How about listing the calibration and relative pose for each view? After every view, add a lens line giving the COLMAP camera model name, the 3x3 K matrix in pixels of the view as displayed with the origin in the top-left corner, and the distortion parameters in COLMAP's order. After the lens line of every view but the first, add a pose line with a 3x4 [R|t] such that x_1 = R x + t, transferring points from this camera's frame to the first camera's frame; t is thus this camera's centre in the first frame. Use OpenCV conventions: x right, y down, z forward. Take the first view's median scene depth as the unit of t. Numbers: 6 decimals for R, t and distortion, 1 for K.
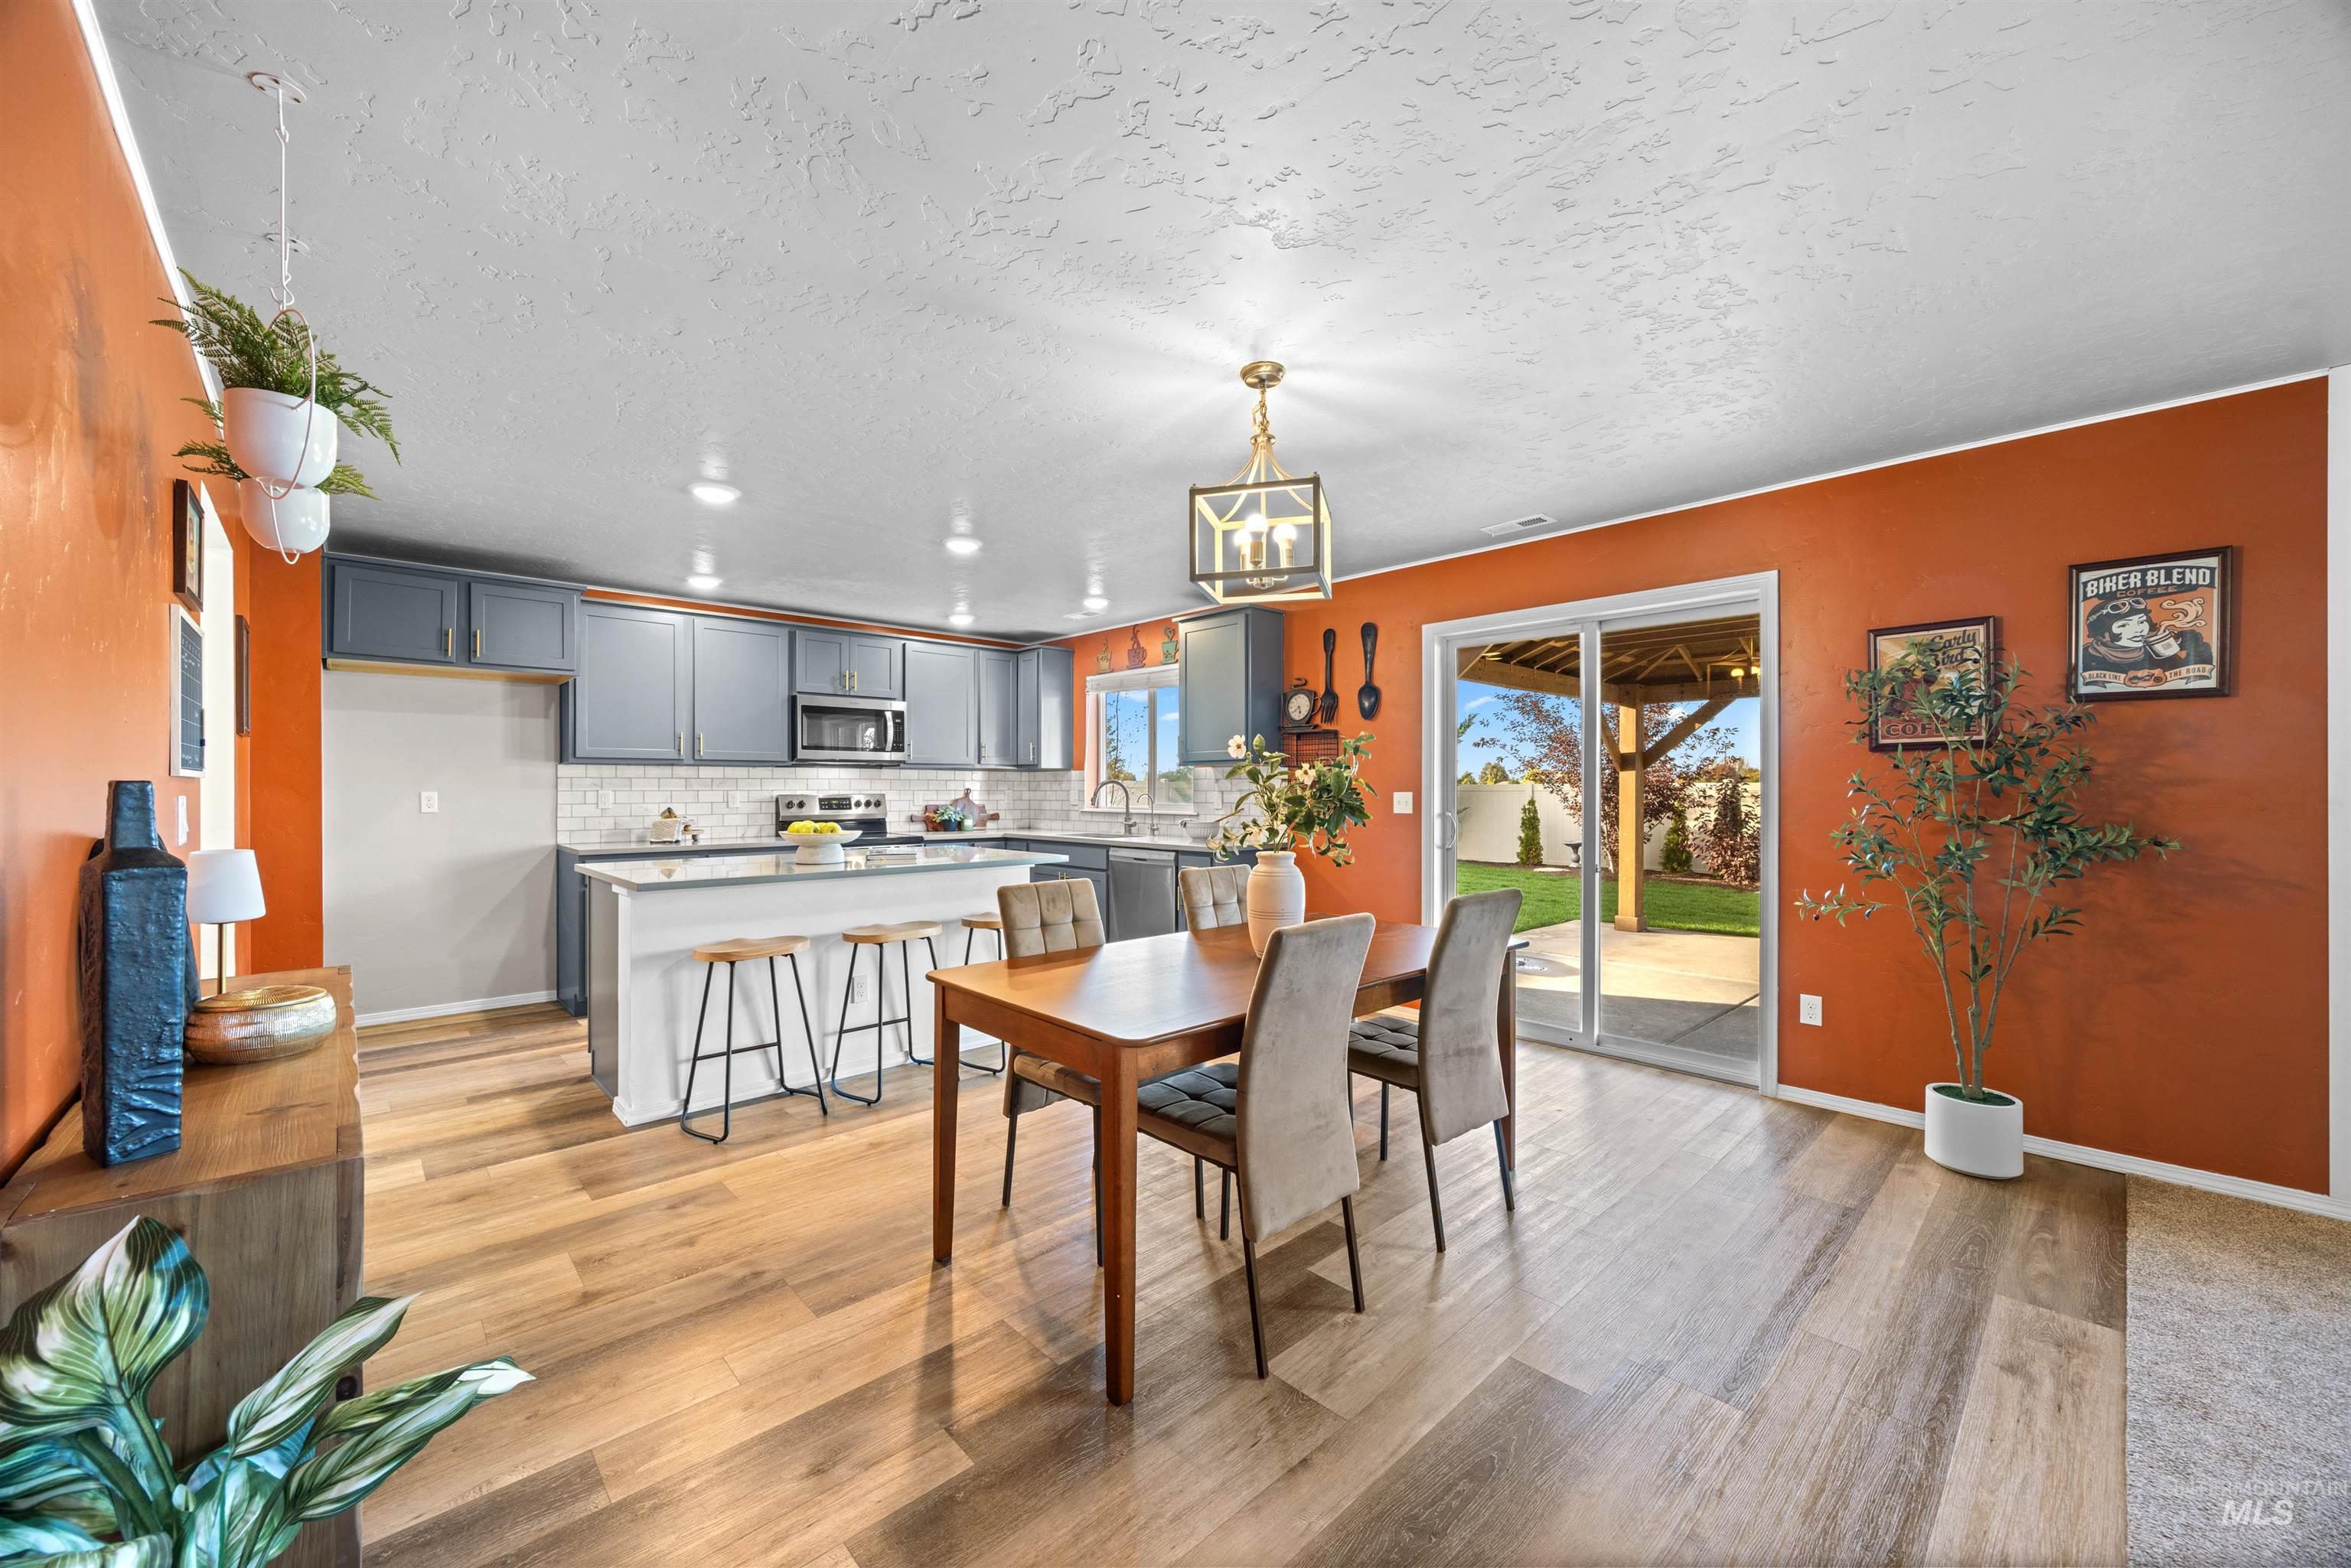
lens RADIAL K [[892.7, 0, 1170.4], [0, 892.7, 794.3], [0, 0, 1]] dist [-0.000483, -0.000329]
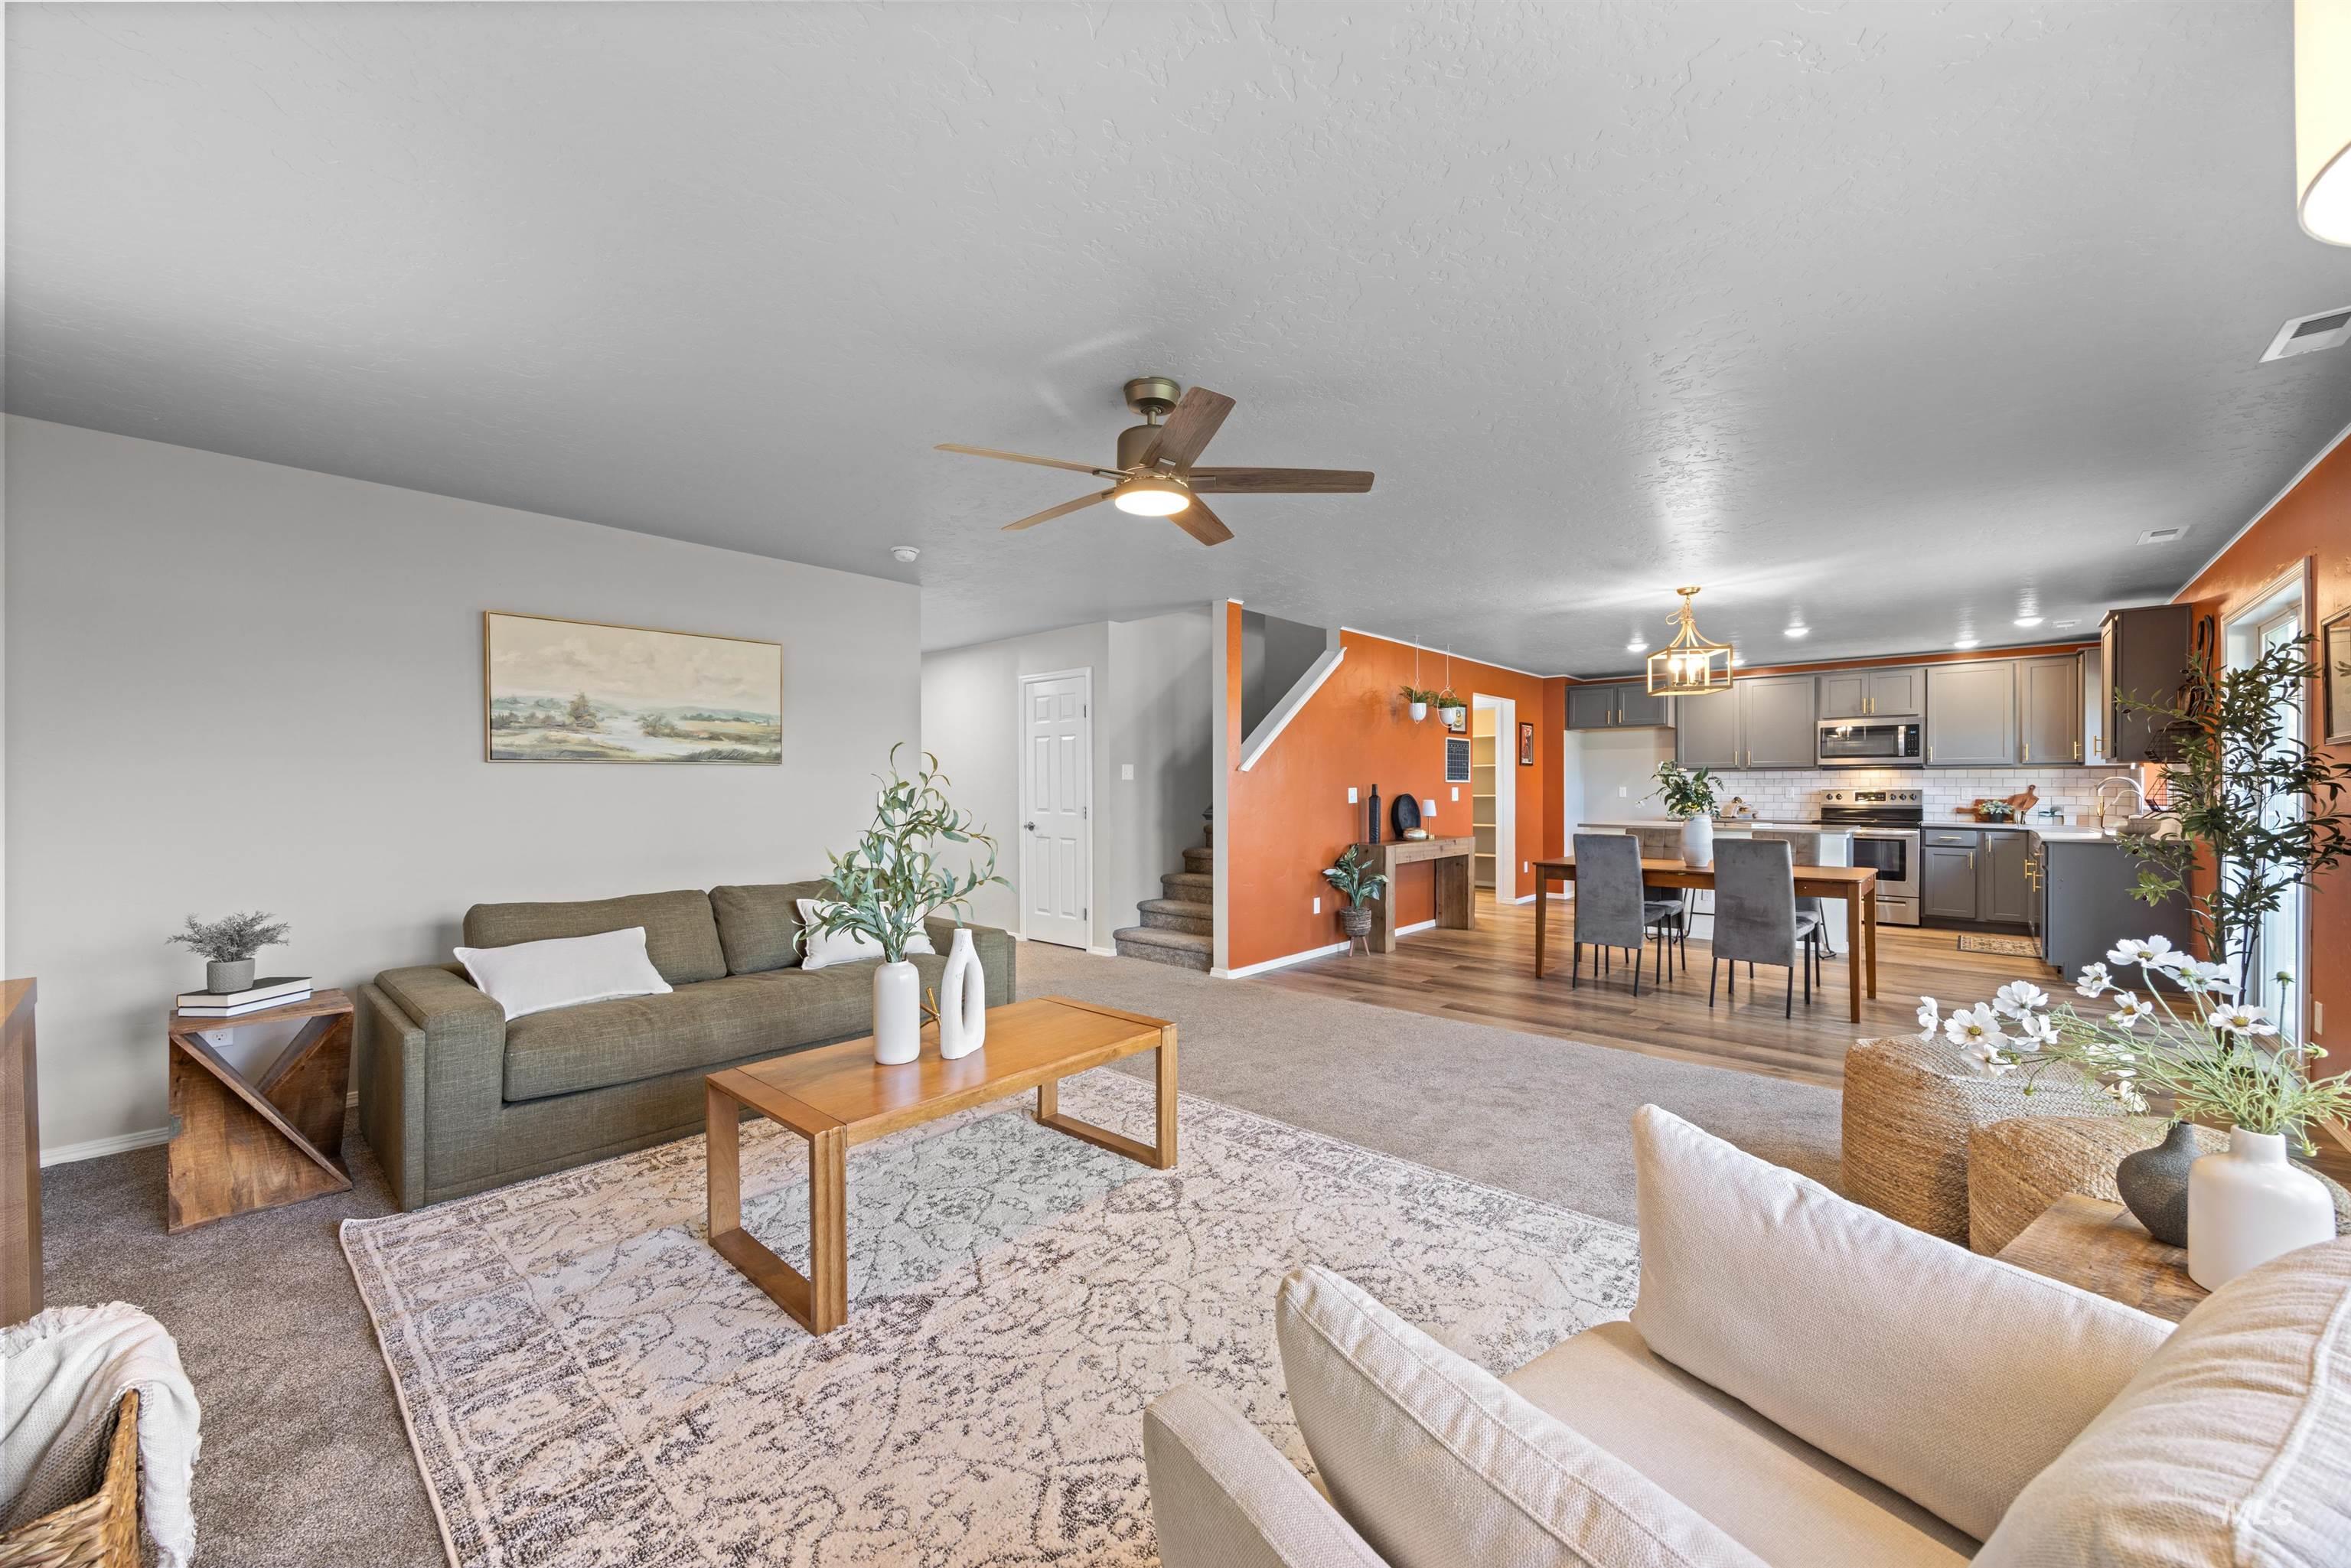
lens RADIAL K [[892.7, 0, 1172.9], [0, 892.7, 787.4], [0, 0, 1]] dist [-0.000483, -0.000329]
pose [[0.089354, 0.001809, -0.995998, 1.068609], [-0.005047, 0.999986, 0.001364, 0.000275], [0.995987, 0.004905, 0.089362, -0.207096]]
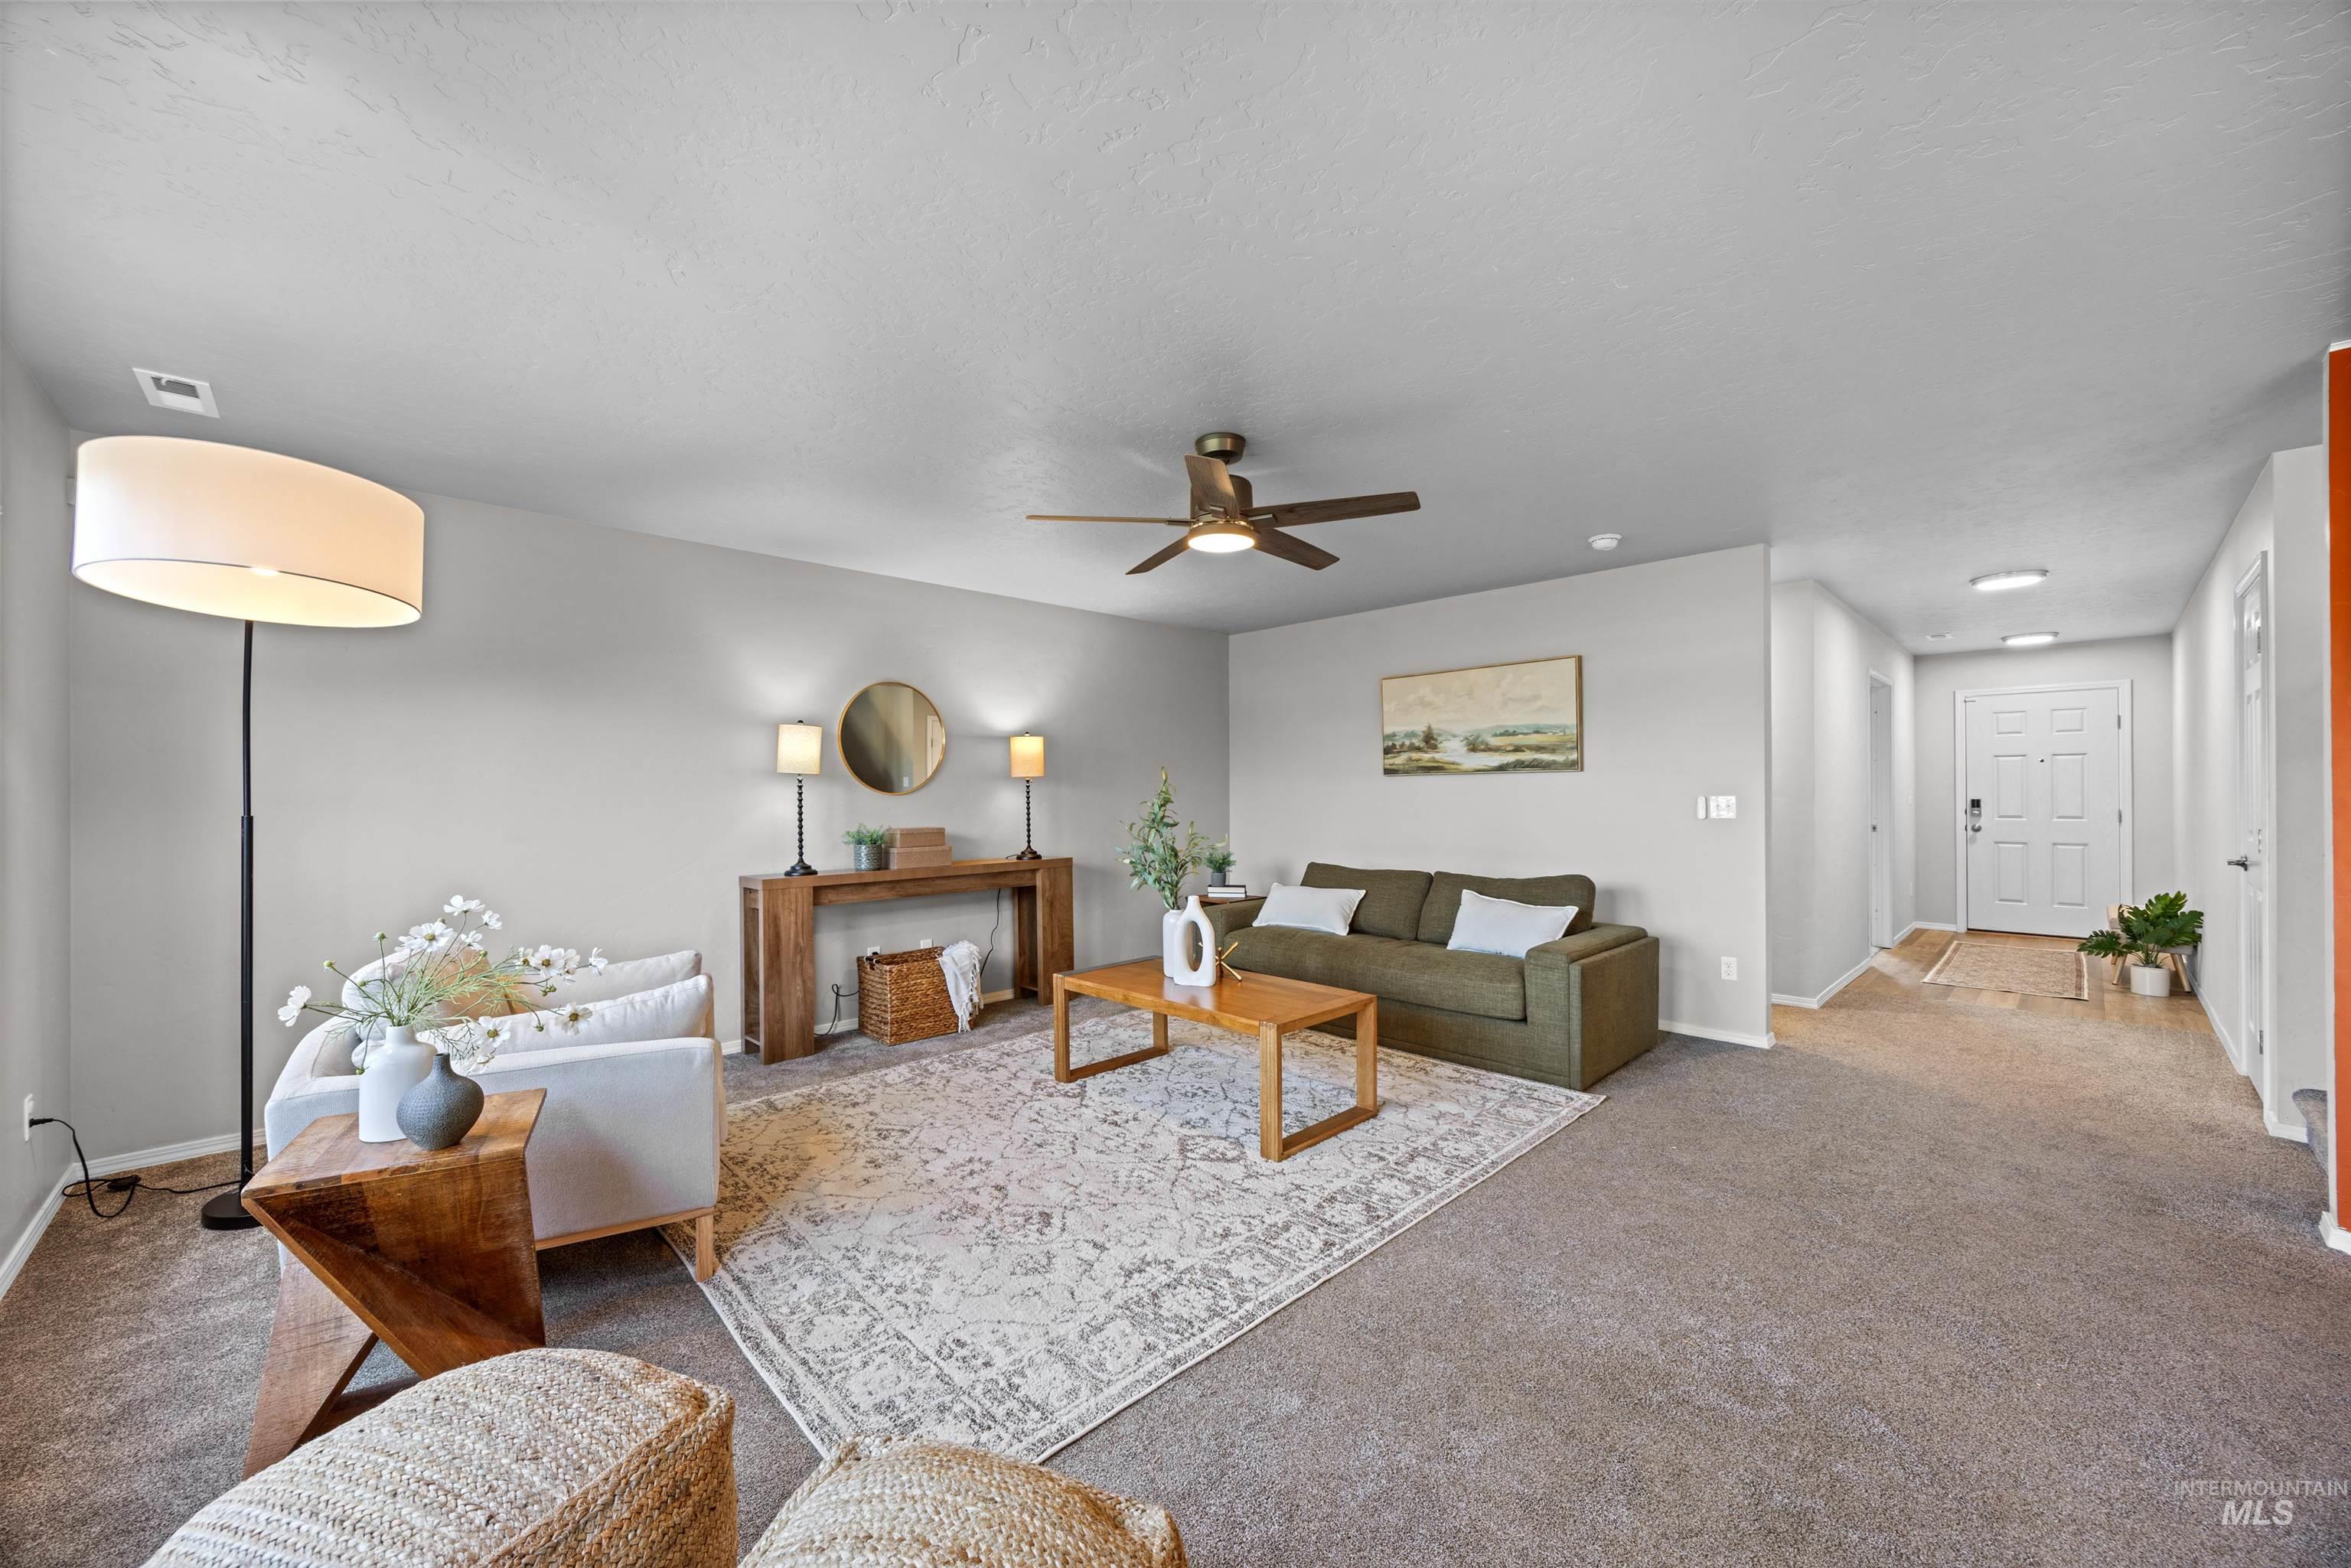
lens RADIAL K [[892.7, 0, 1166.1], [0, 892.7, 784.9], [0, 0, 1]] dist [-0.000483, -0.000329]
pose [[-0.999833, 0.003515, -0.017955, 0.586039], [0.003548, 0.999992, -0.001813, -0.003955], [0.017949, -0.001877, -0.999837, 0.425882]]
